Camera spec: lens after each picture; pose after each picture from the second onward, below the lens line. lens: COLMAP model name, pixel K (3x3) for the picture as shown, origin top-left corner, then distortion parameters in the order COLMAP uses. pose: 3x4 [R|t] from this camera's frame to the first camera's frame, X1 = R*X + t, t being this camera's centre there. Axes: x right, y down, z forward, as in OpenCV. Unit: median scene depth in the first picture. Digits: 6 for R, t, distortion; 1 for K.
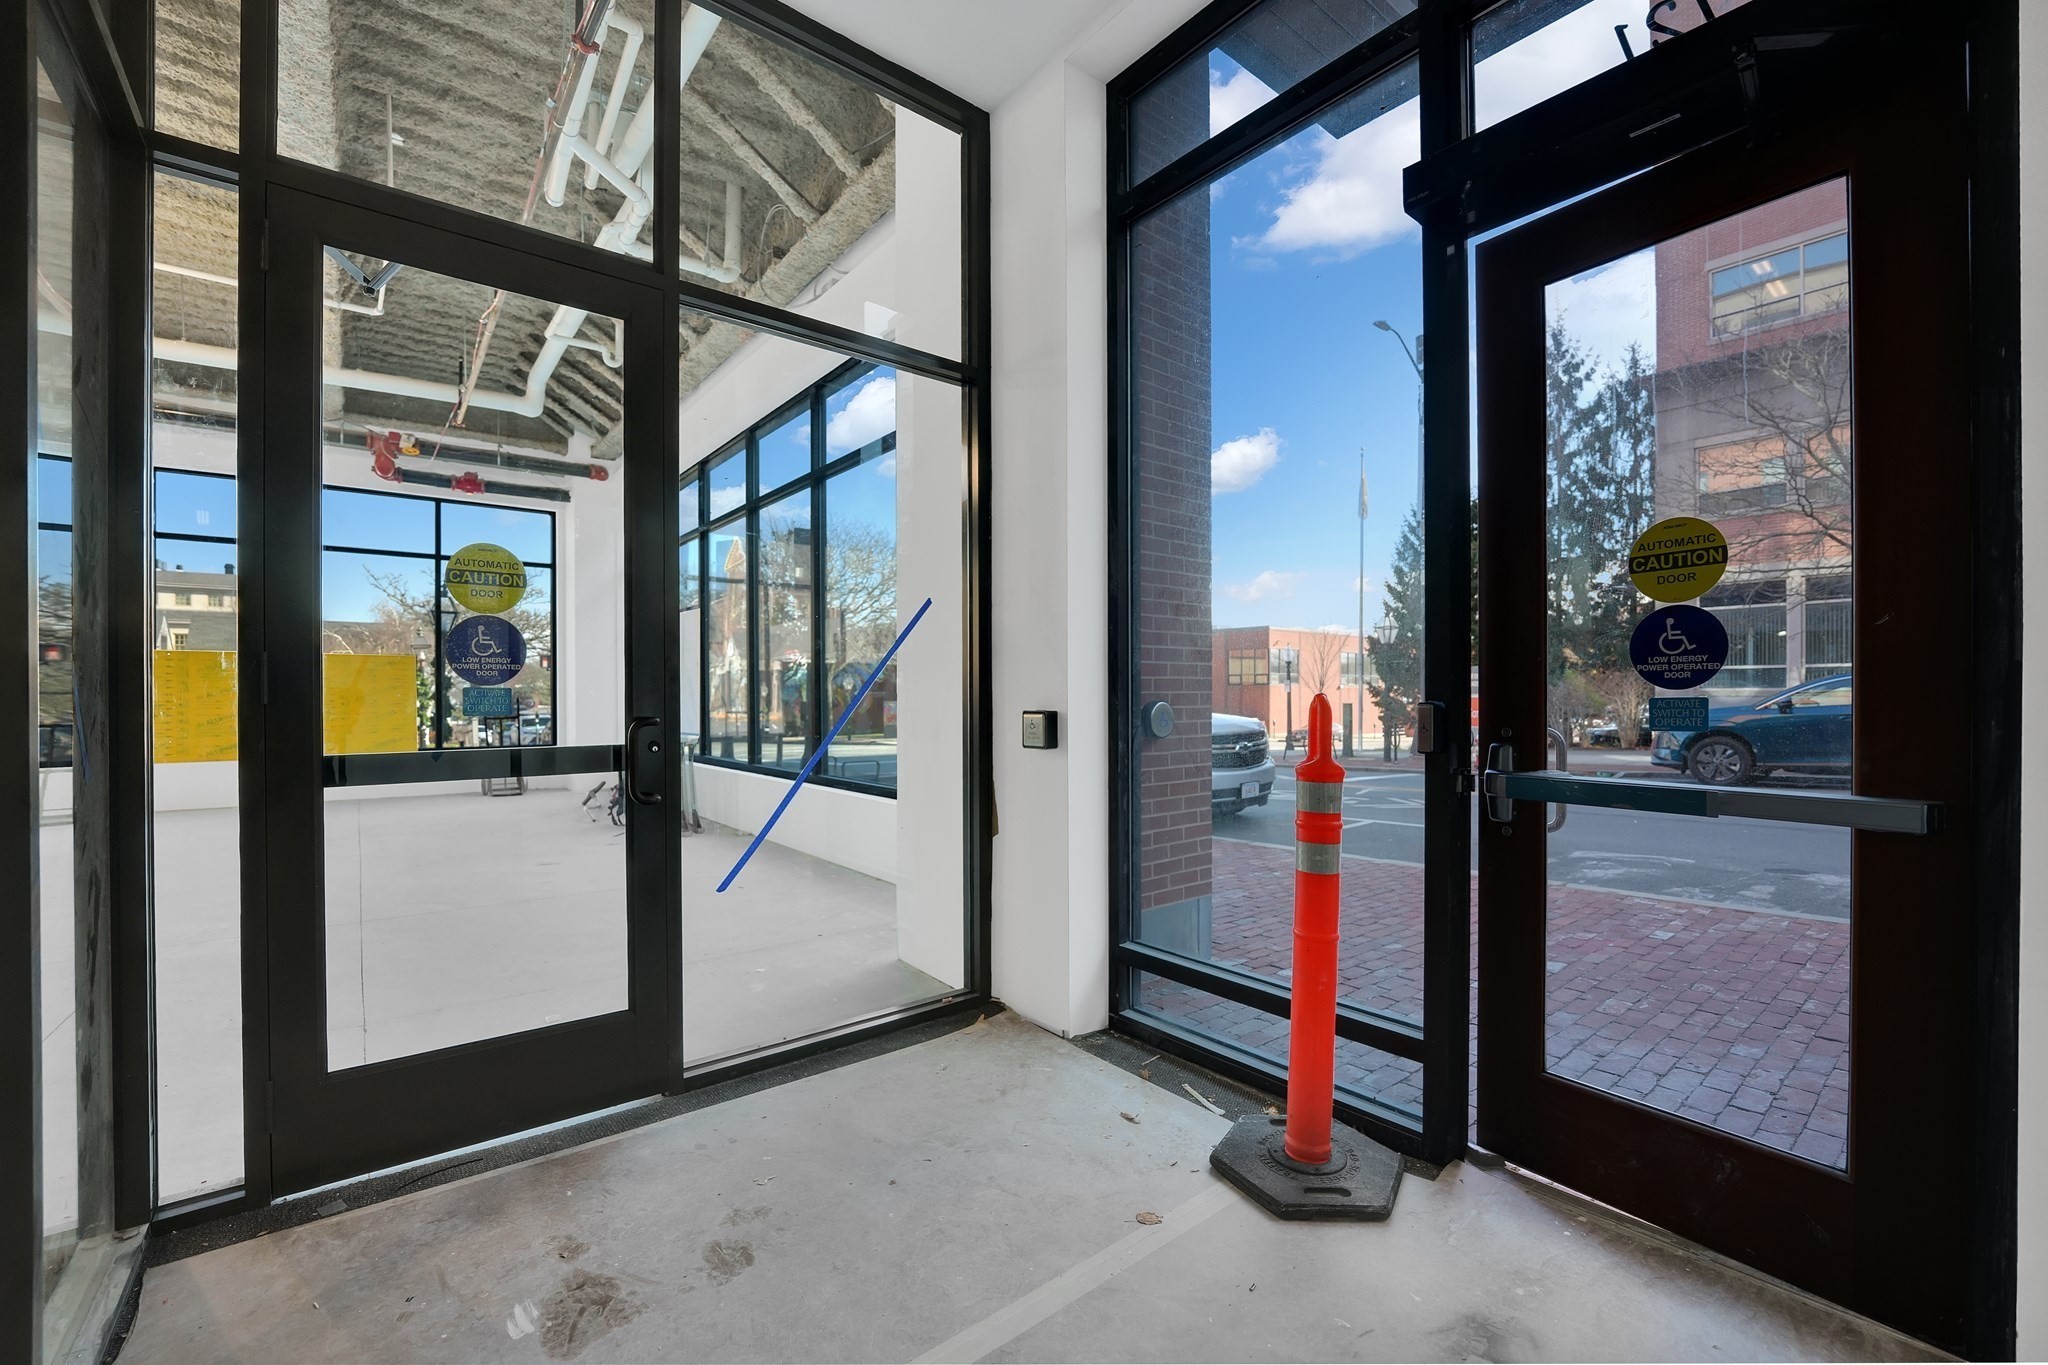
lens RADIAL K [[837.9, 0, 1024.0], [0, 837.9, 682.5], [0, 0, 1]] dist [0.000426, 0.000081]
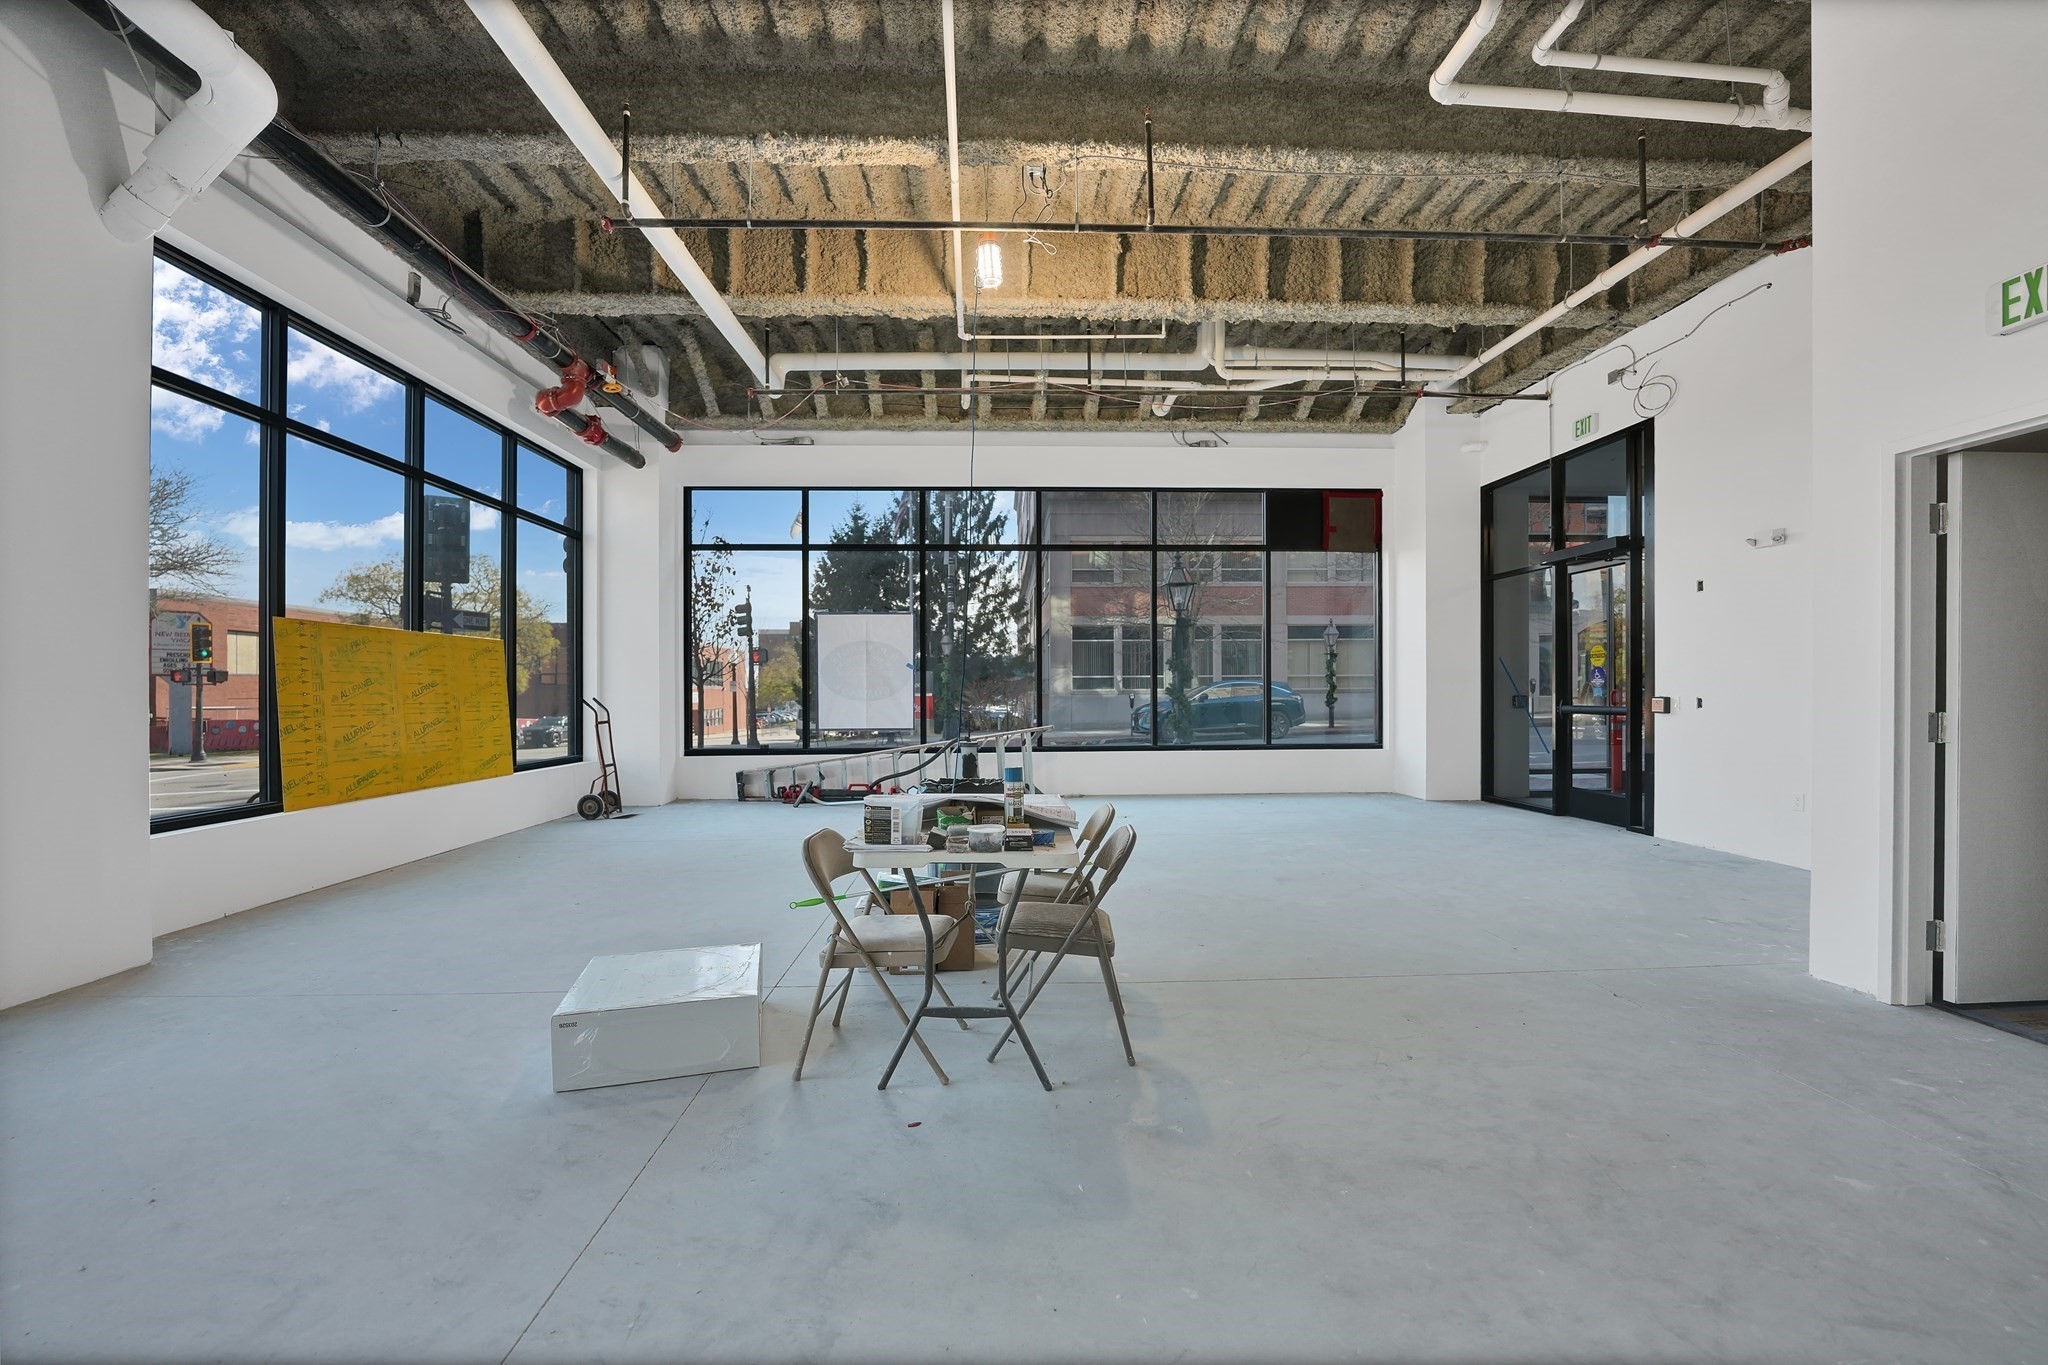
lens RADIAL K [[836.9, 0, 1025.3], [0, 836.9, 688.4], [0, 0, 1]] dist [-0.018356, -0.000247]
pose [[0.596626, 0.003120, 0.802514, -0.983970], [-0.007305, 0.999972, 0.001543, 0.004411], [-0.802486, -0.006783, 0.596632, 0.179187]]
